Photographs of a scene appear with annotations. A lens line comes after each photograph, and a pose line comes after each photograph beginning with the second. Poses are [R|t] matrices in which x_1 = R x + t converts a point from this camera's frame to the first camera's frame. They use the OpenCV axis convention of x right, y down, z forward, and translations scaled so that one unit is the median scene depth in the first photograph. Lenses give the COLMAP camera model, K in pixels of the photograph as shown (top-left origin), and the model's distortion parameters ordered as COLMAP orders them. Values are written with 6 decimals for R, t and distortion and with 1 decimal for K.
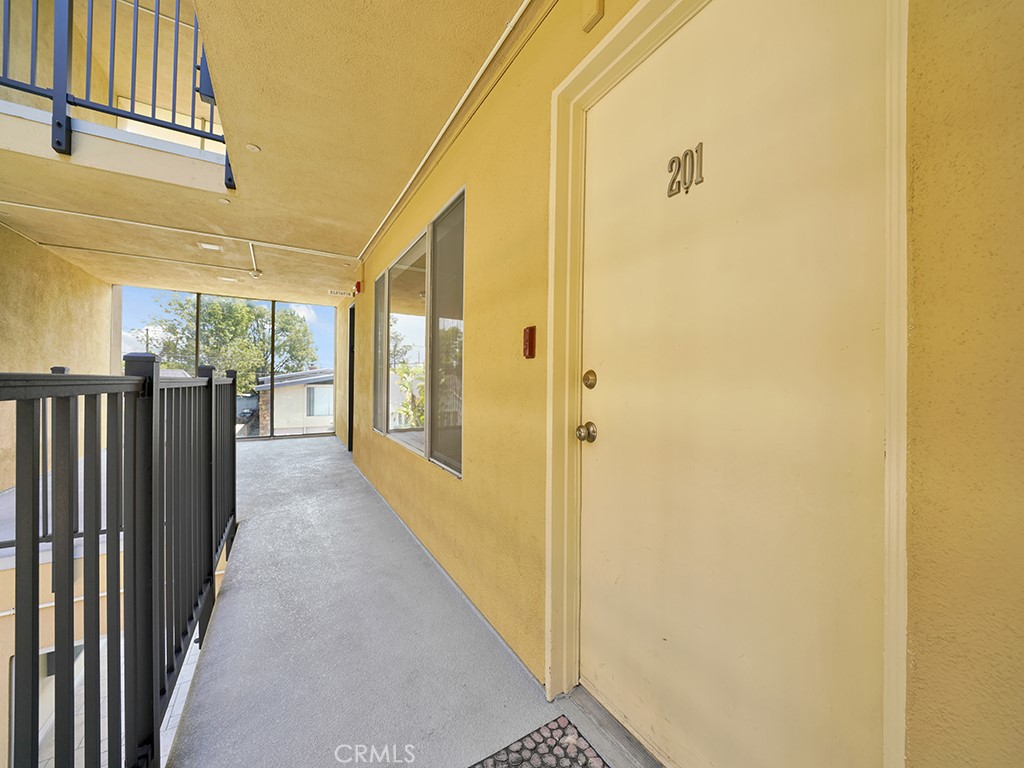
lens RADIAL K [[379.8, 0, 512.0], [0, 379.8, 384.0], [0, 0, 1]] dist [-0.010204, 0.000030]
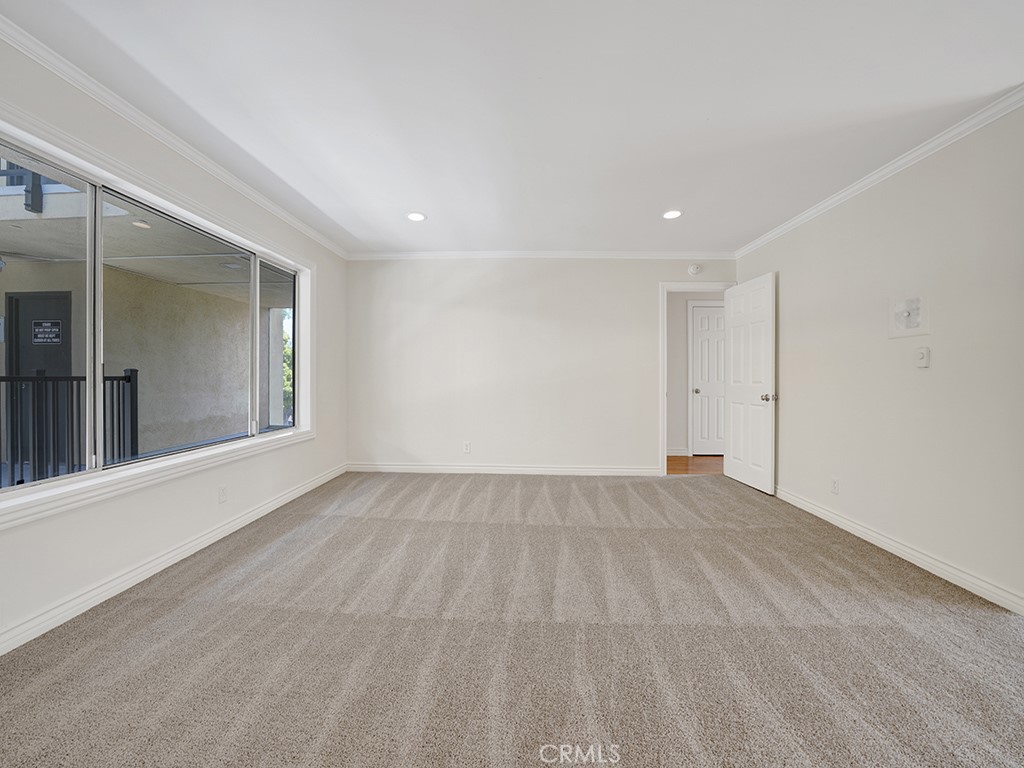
lens RADIAL K [[364.6, 0, 510.5], [0, 364.6, 378.7], [0, 0, 1]] dist [-0.020132, 0.000054]
pose [[0.825042, 0.000067, -0.565071, 0.379418], [-0.002949, 0.999987, -0.004186, -0.005713], [0.565064, 0.005120, 0.825031, 0.377053]]
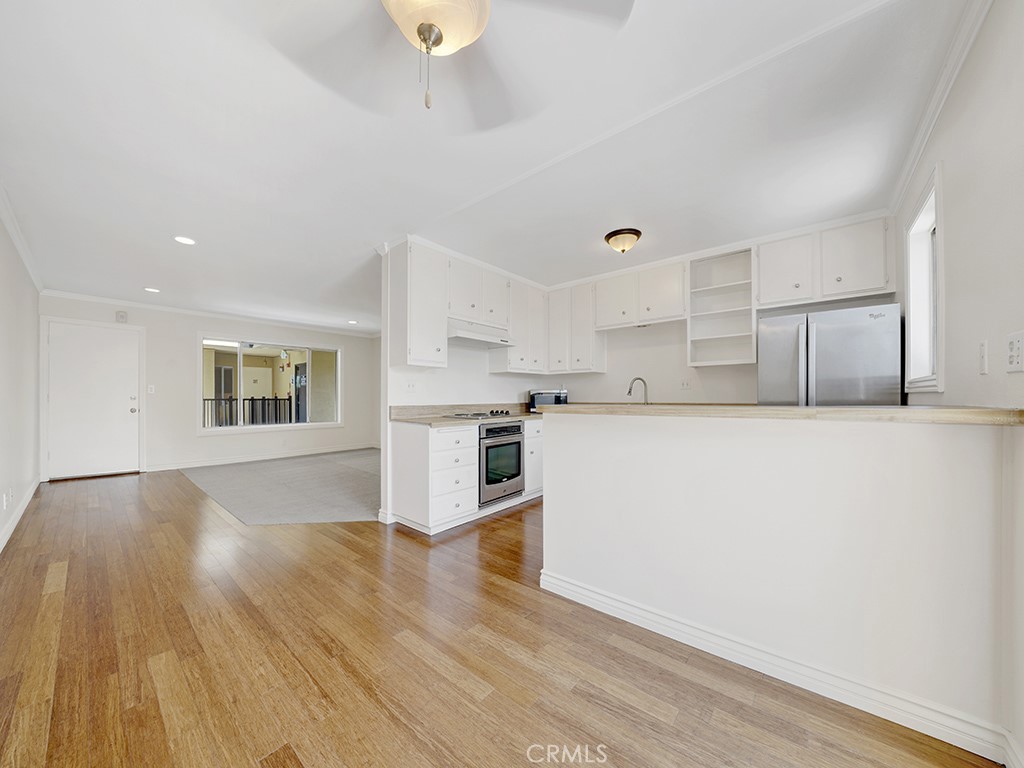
lens RADIAL K [[345.9, 0, 507.5], [0, 345.9, 395.6], [0, 0, 1]] dist [-0.016188, 0.000130]
pose [[0.328757, -0.009705, -0.944365, 1.124544], [-0.005738, 0.999908, -0.012273, -0.009602], [0.944397, 0.009453, 0.328671, 0.832886]]
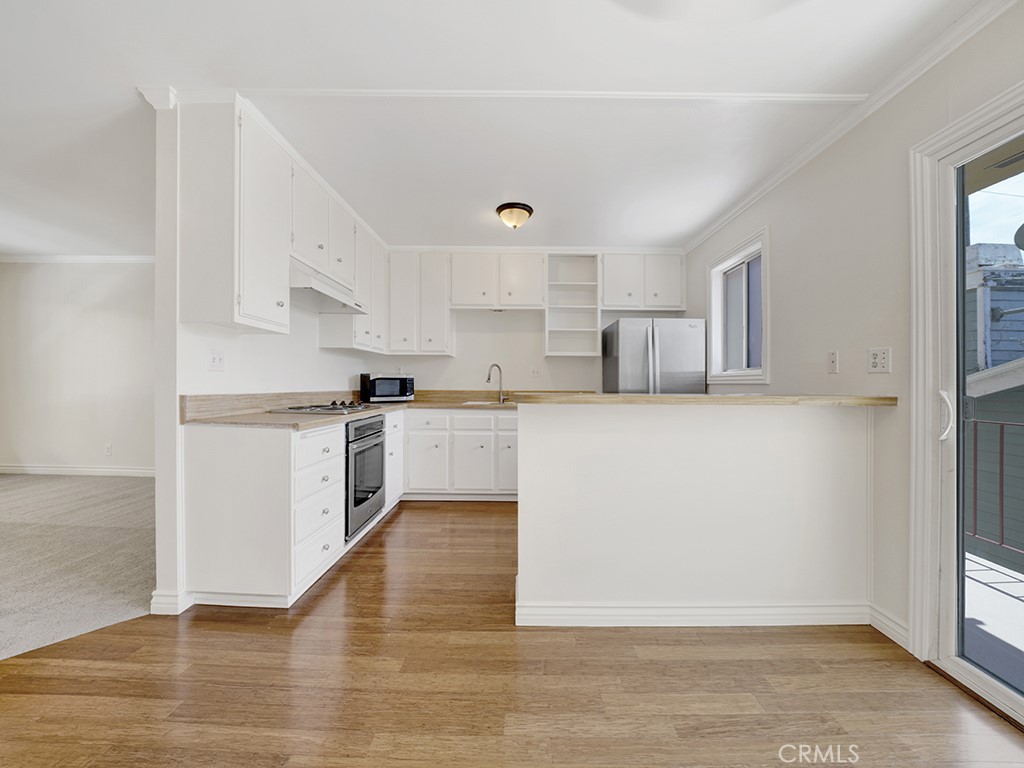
lens RADIAL K [[367.3, 0, 510.8], [0, 367.3, 382.9], [0, 0, 1]] dist [-0.019231, 0.000130]
pose [[0.841430, 0.002149, -0.540362, 0.968864], [-0.013119, 0.999779, -0.016453, -0.008420], [0.540207, 0.020933, 0.841272, 0.737947]]
